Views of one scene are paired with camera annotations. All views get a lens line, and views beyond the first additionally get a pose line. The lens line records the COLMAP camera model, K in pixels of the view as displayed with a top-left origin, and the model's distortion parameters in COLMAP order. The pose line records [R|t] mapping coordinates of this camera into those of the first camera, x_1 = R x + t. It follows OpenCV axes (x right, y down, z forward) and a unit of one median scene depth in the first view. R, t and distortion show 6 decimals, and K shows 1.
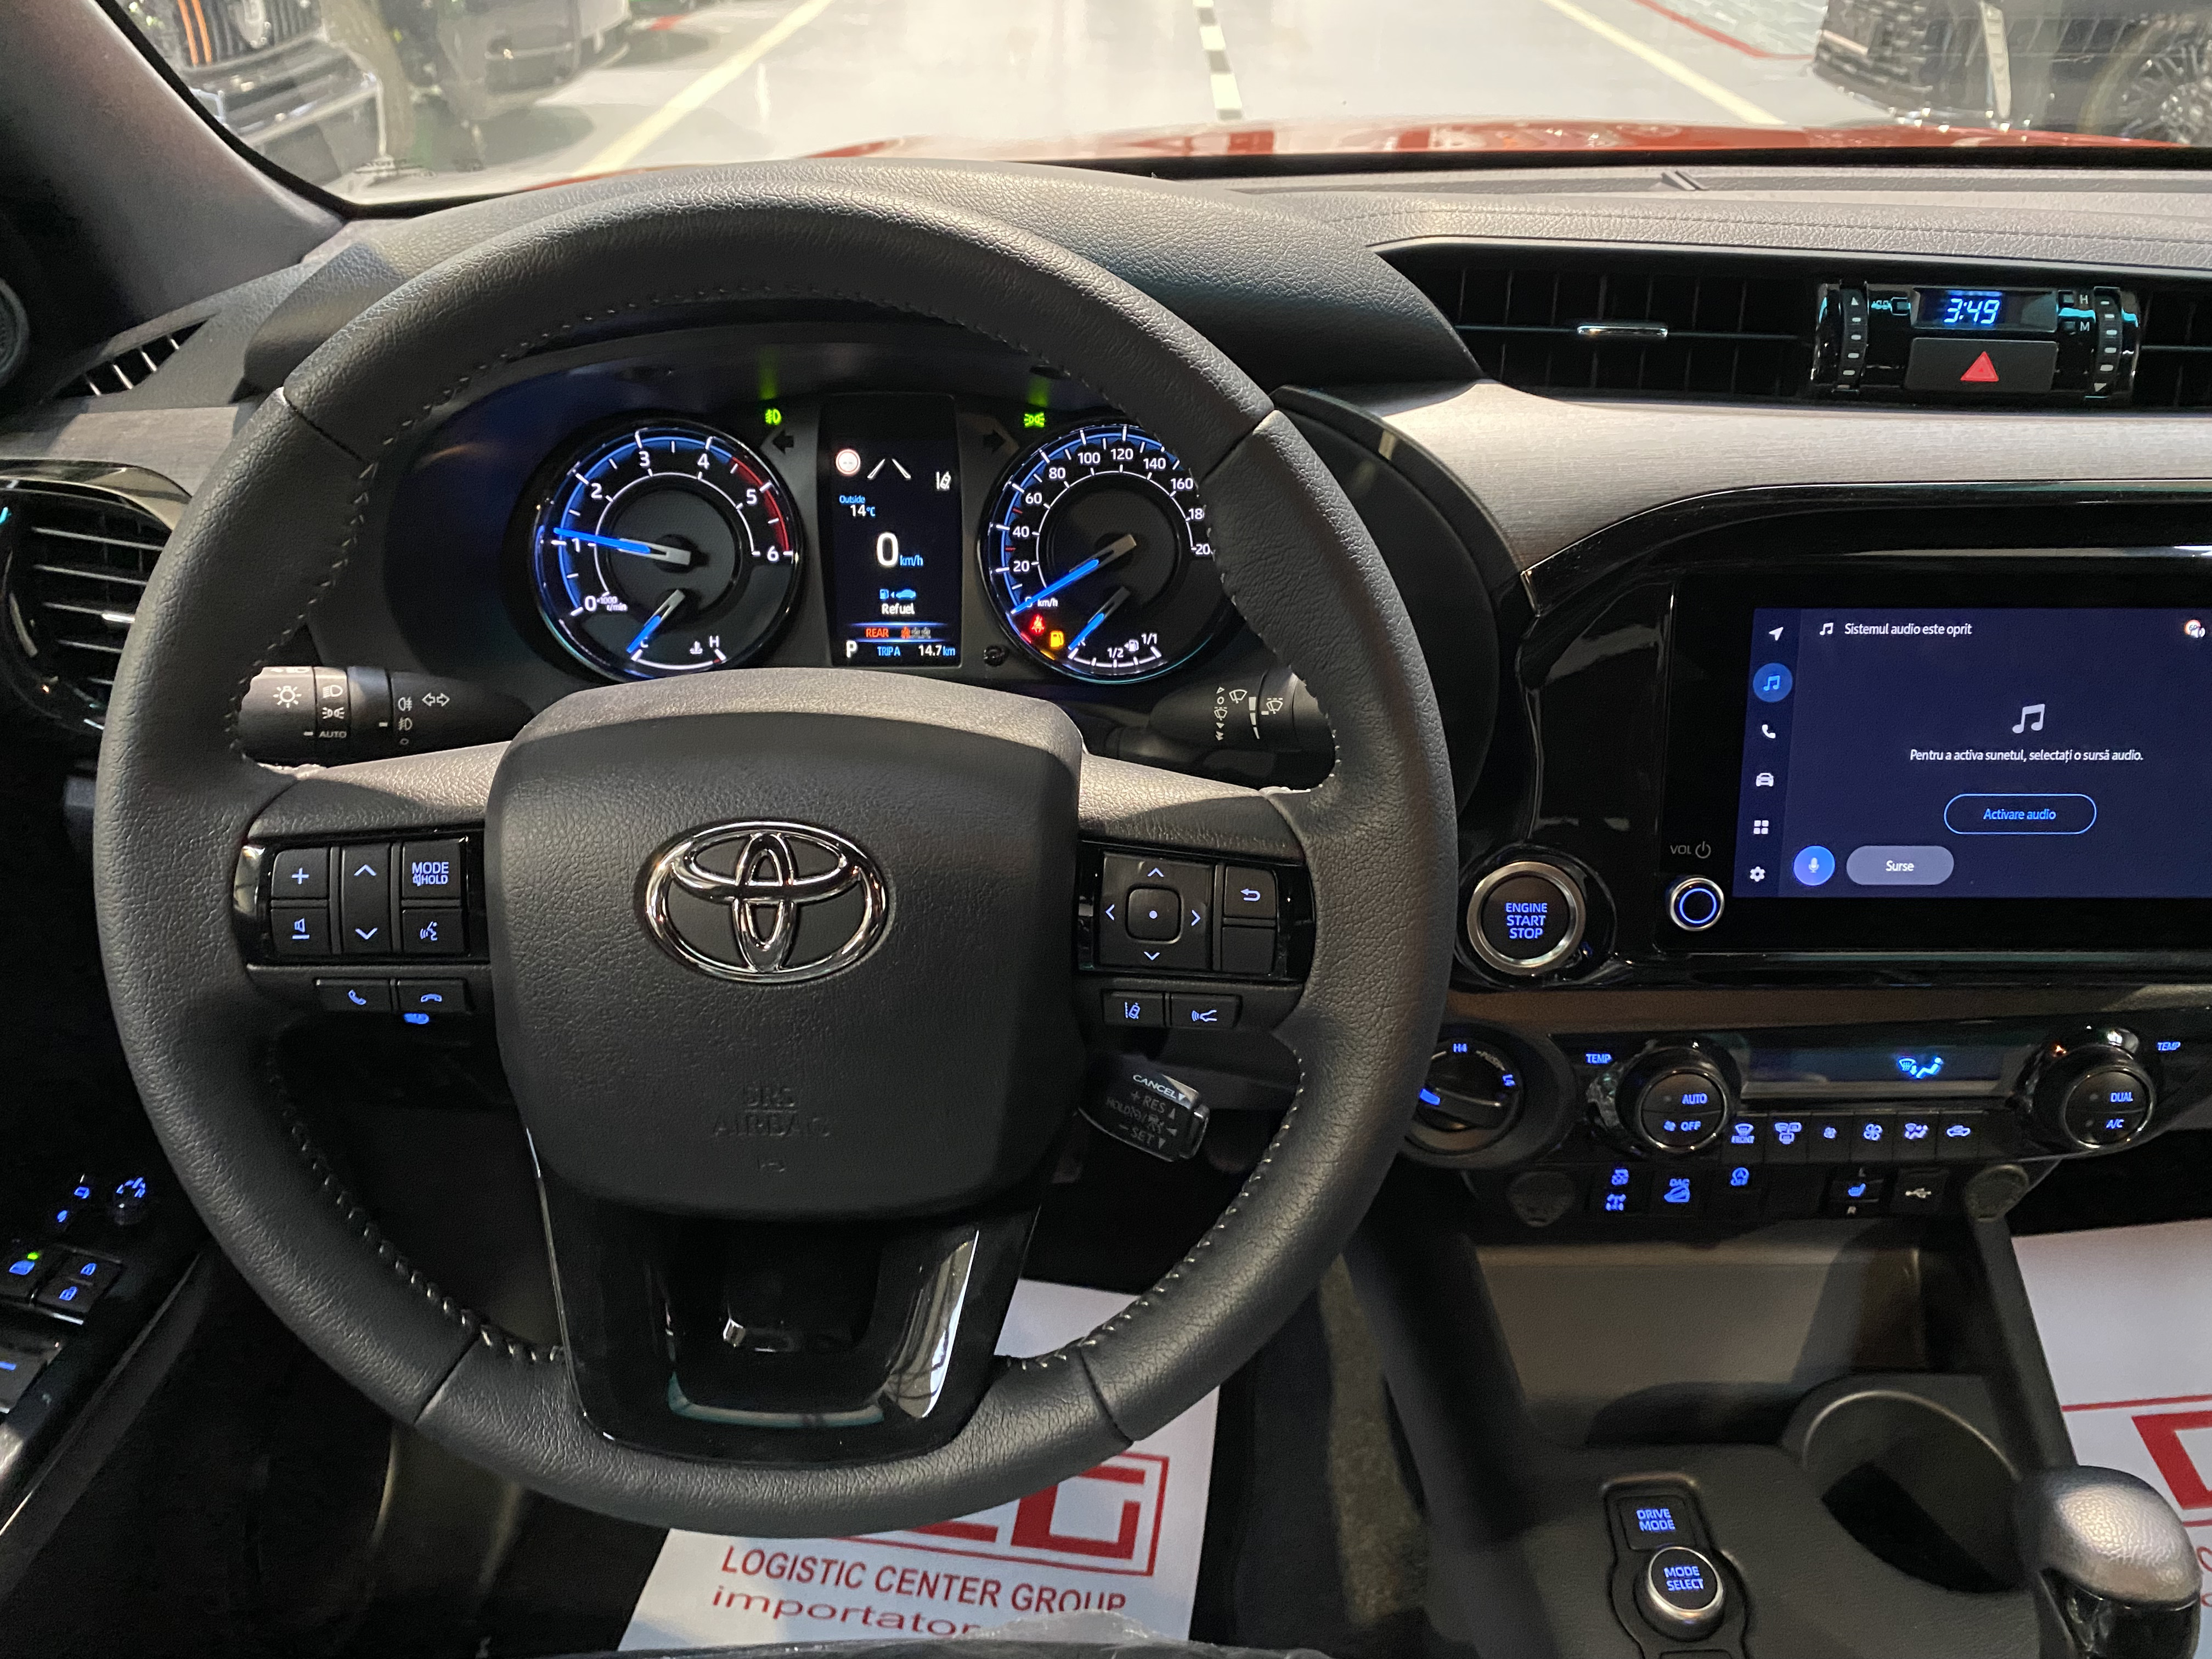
lens RADIAL K [[1711.5, 0, 1055.4], [0, 1711.5, 819.5], [0, 0, 1]] dist [0.067328, -0.120731]
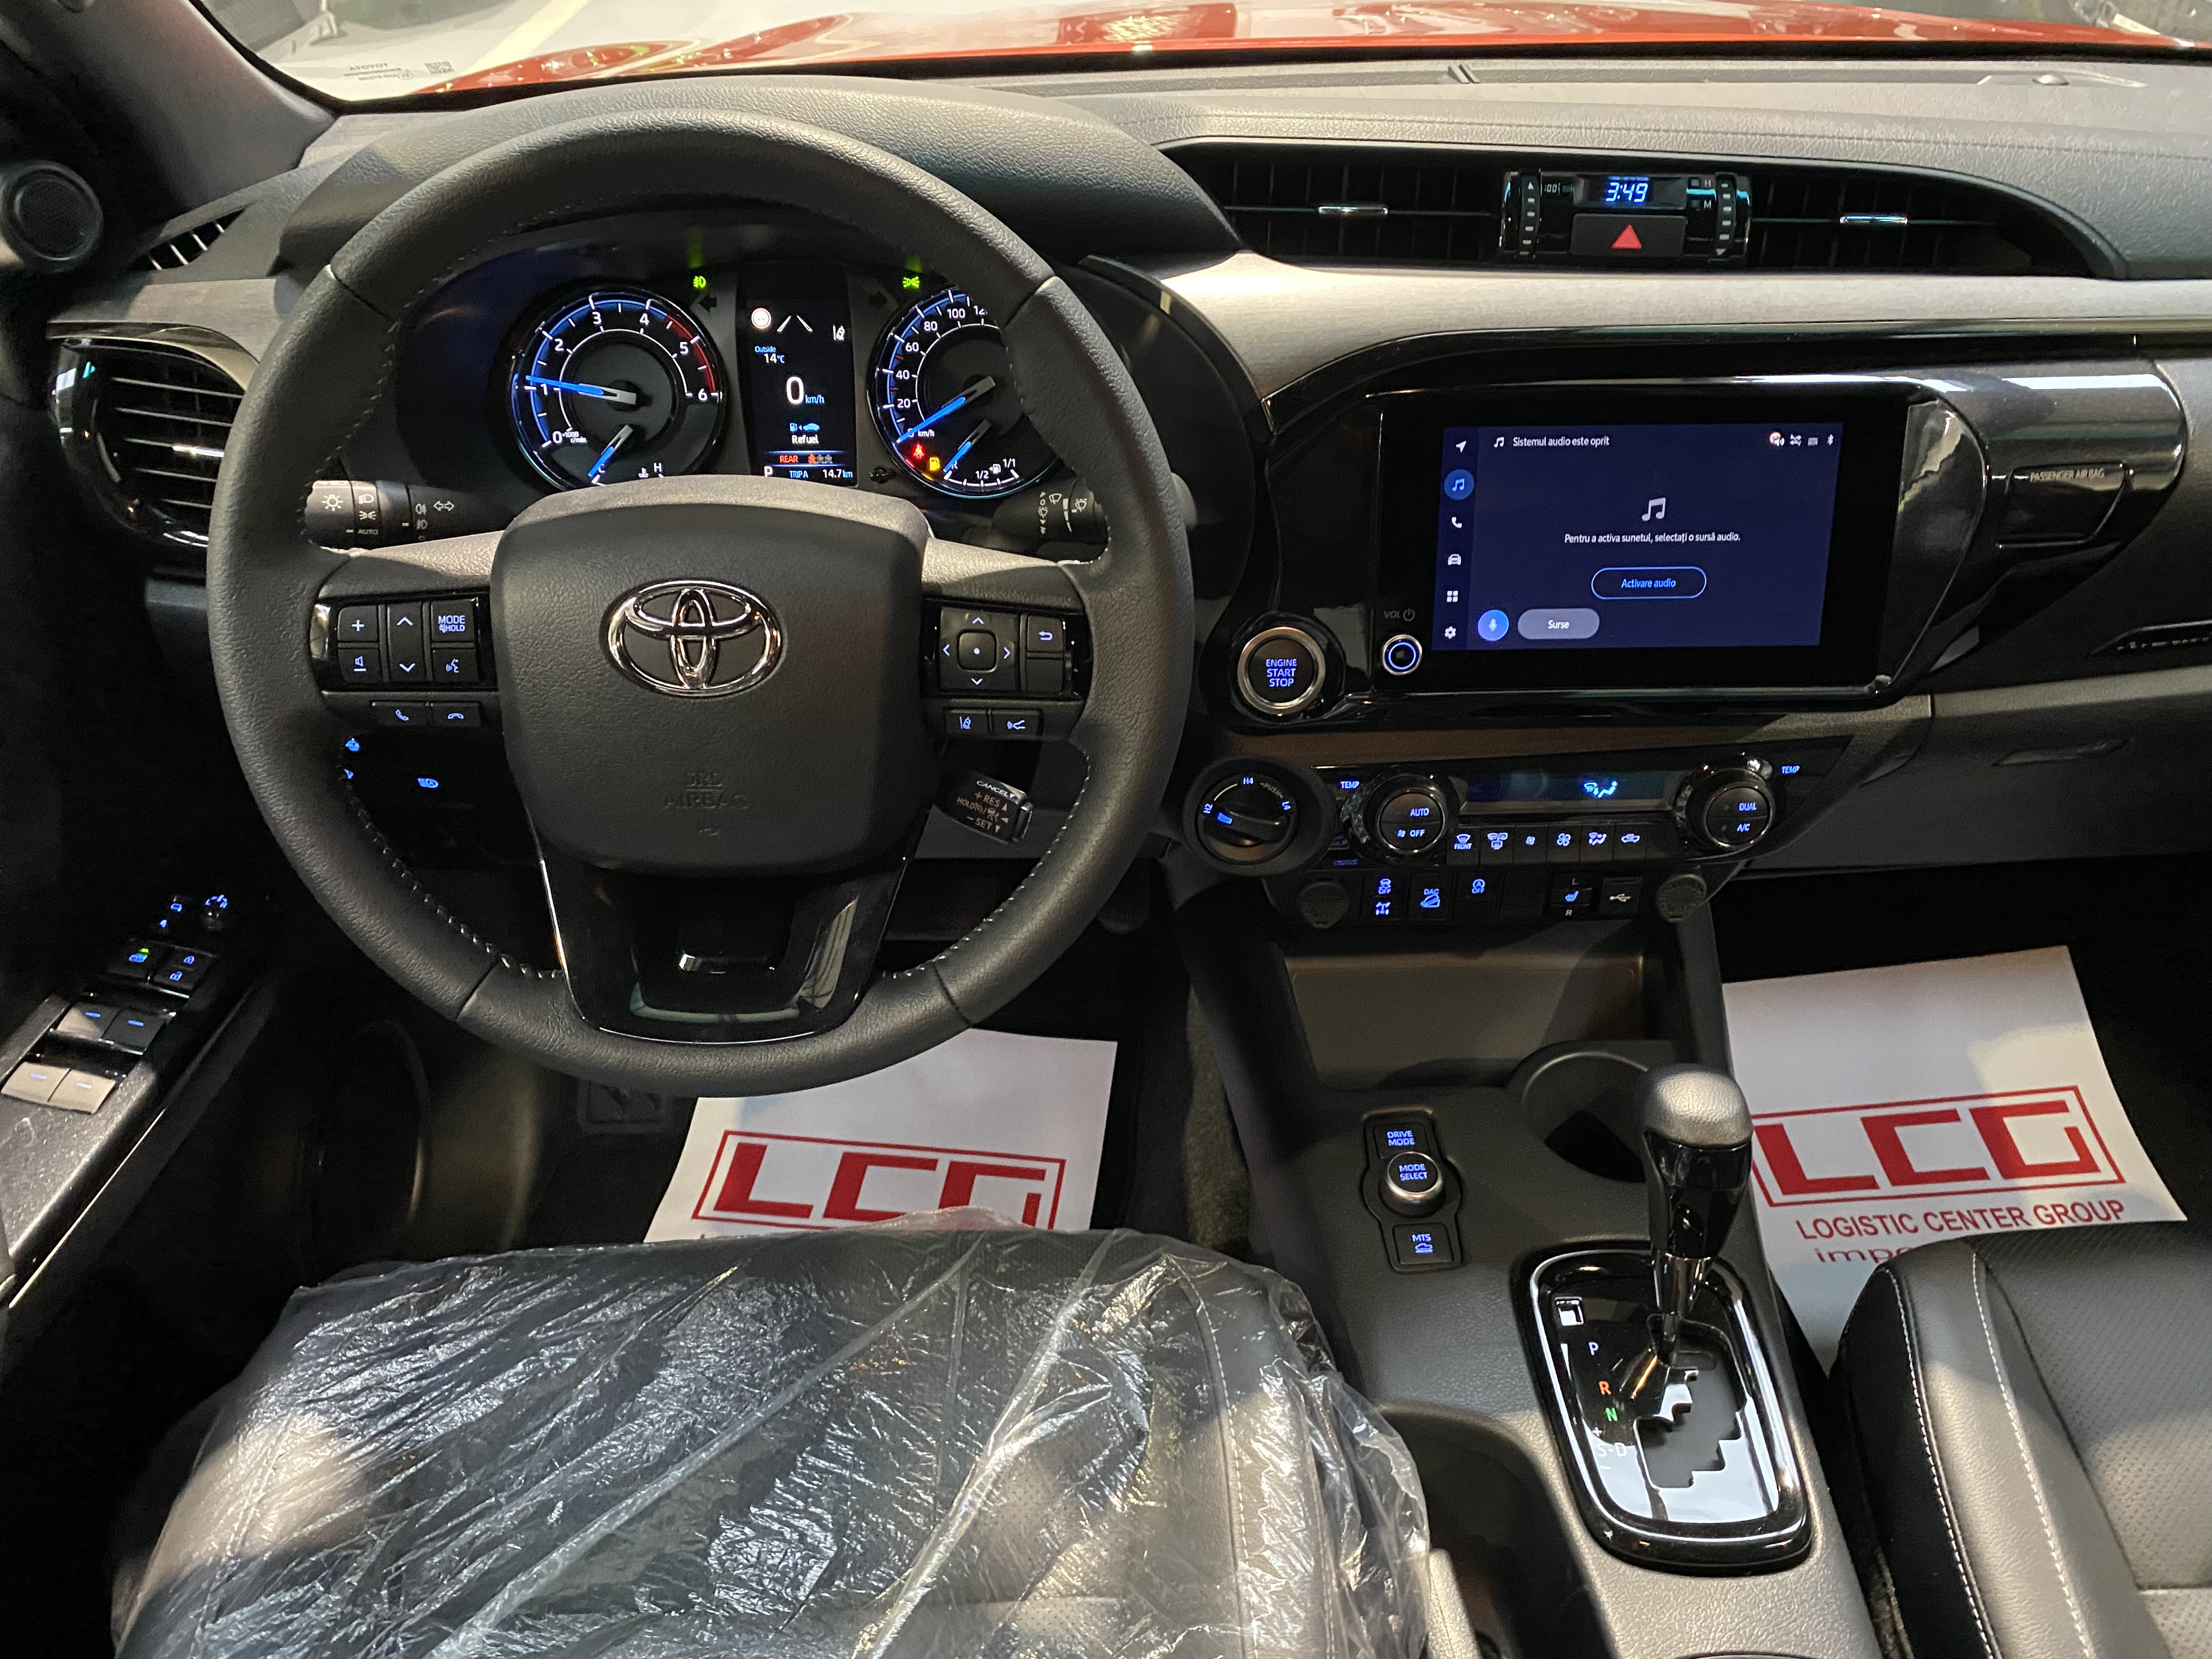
lens RADIAL K [[1693.1, 0, 1056.8], [0, 1693.1, 834.8], [0, 0, 1]] dist [0.013658, -0.015295]
pose [[0.999707, -0.014386, 0.019453, 0.068852], [0.012627, 0.996068, 0.087683, 0.063389], [-0.020637, -0.087412, 0.995958, -0.278534]]
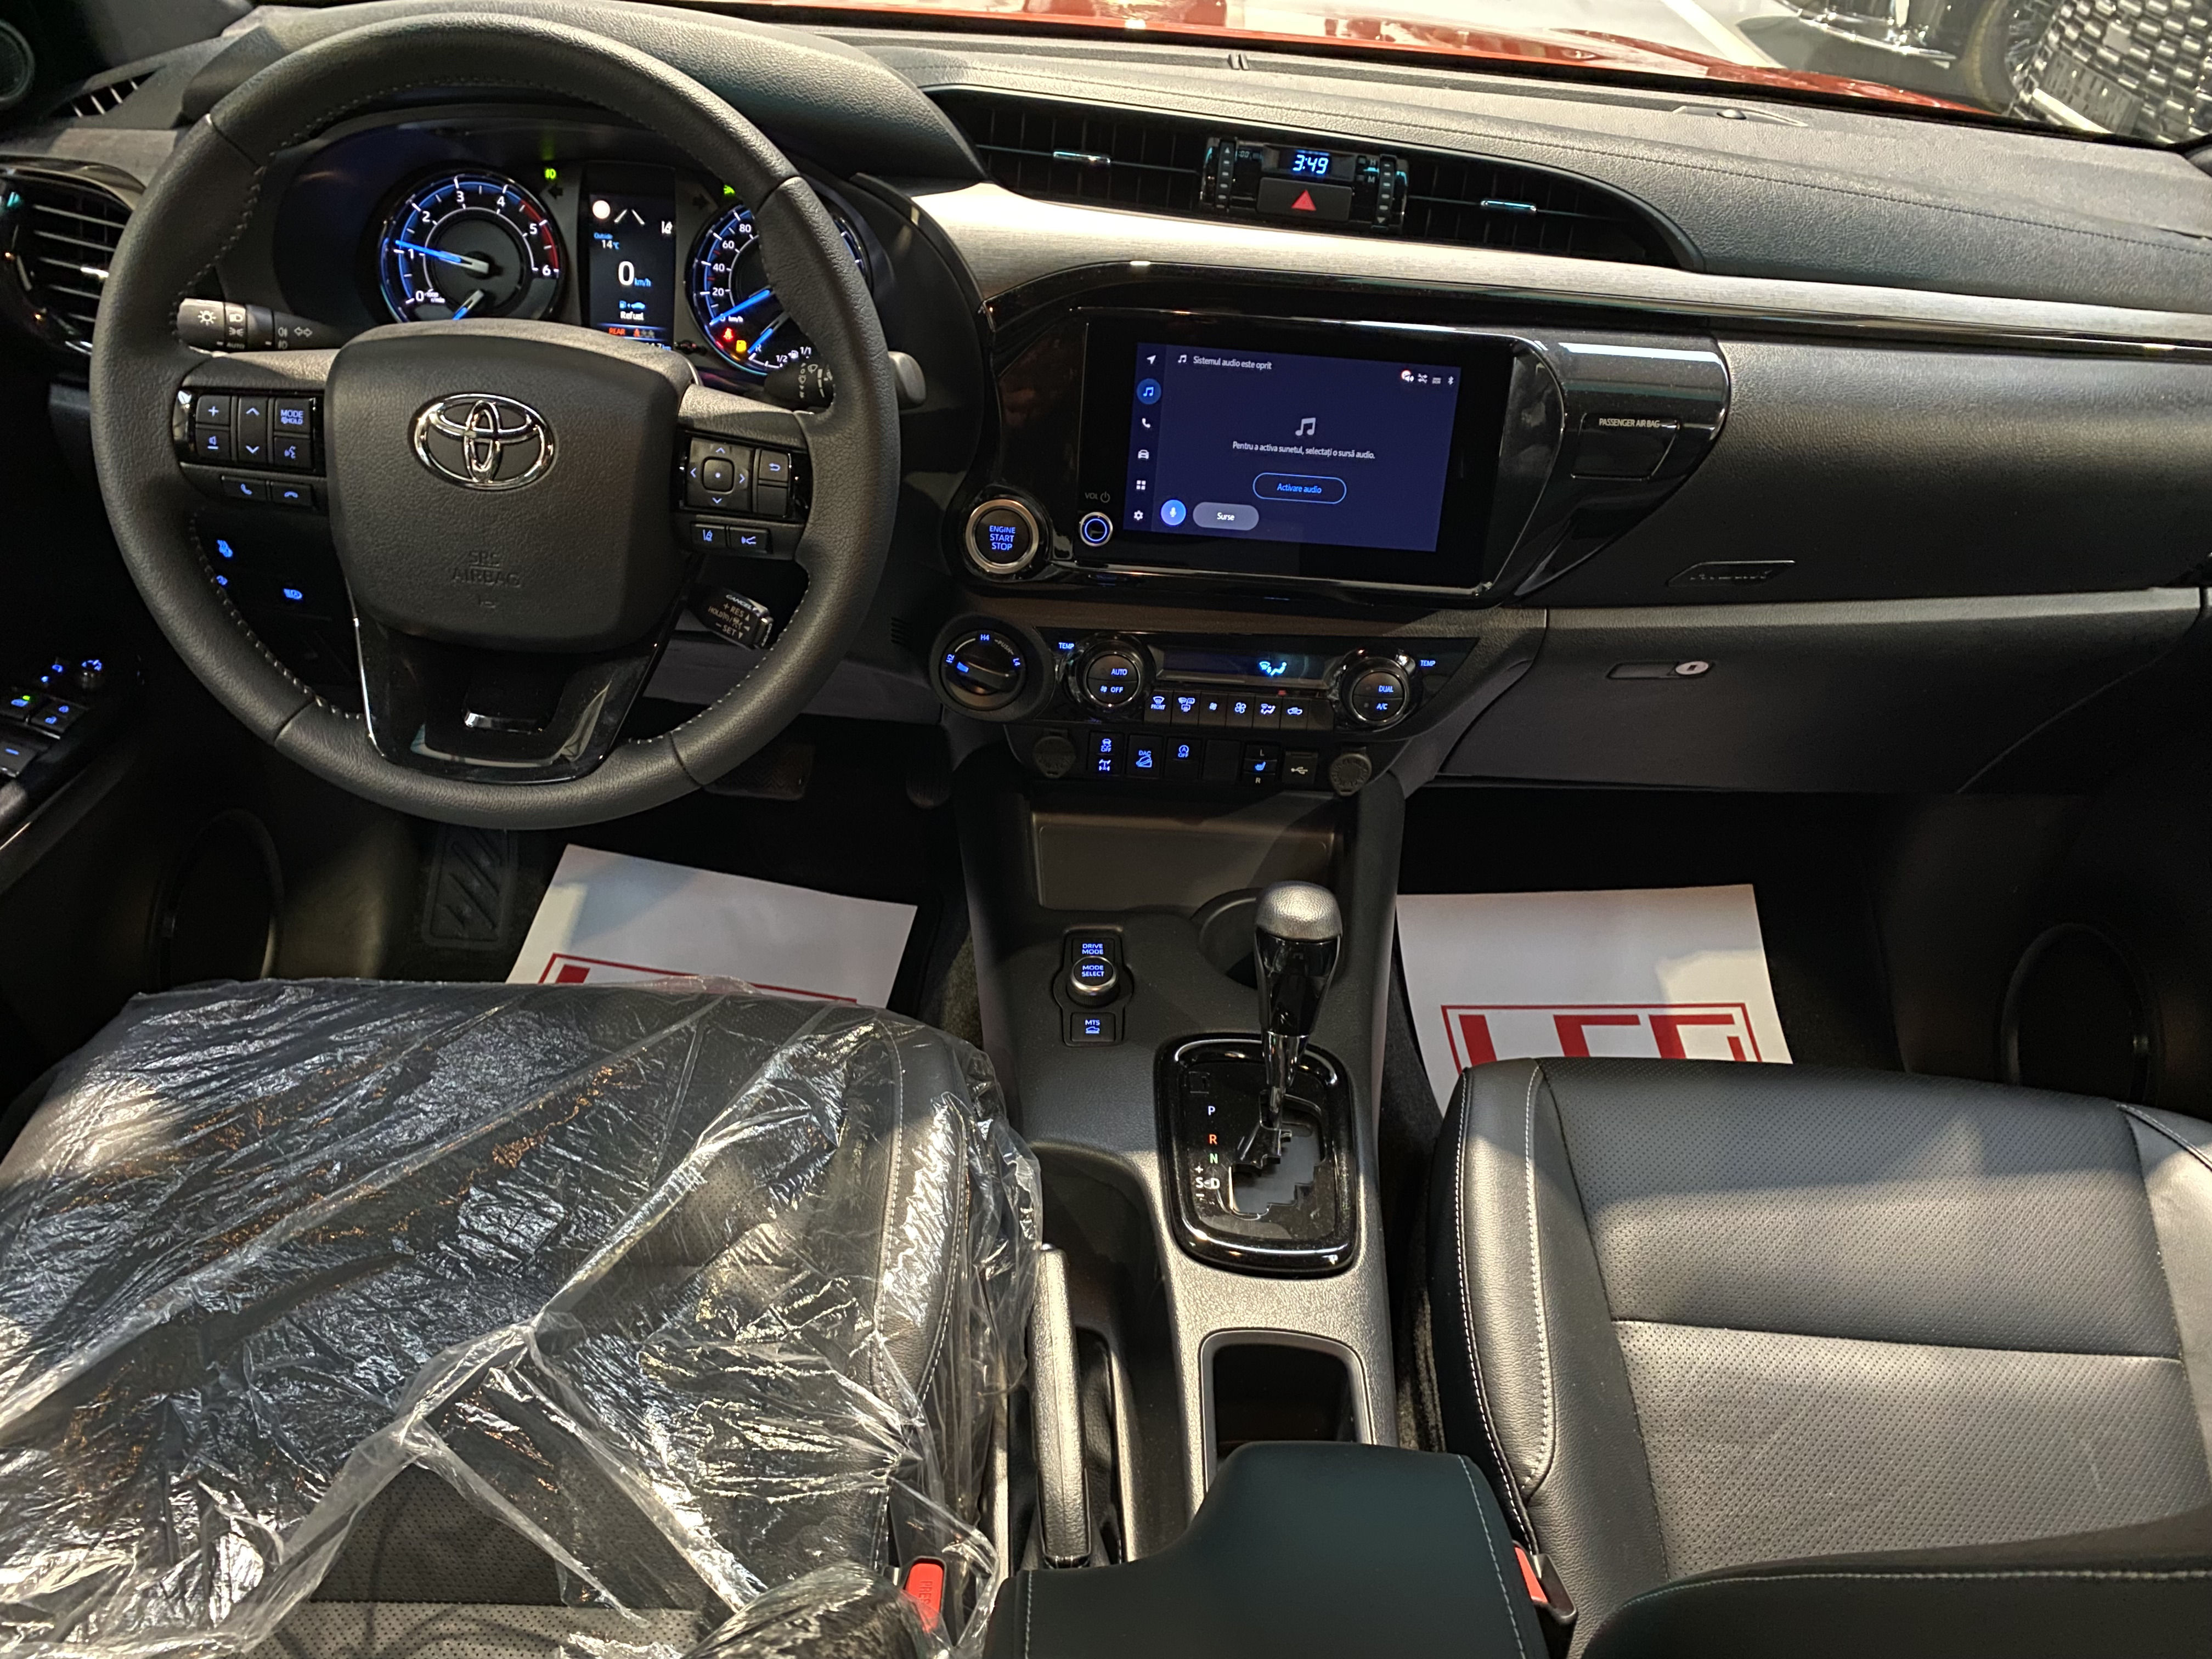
lens RADIAL K [[1693.1, 0, 1056.8], [0, 1693.1, 834.8], [0, 0, 1]] dist [0.013658, -0.015295]
pose [[0.996408, 0.064247, 0.055165, 0.237676], [-0.069352, 0.992939, 0.096241, 0.166130], [-0.048592, -0.099721, 0.993828, -0.544405]]
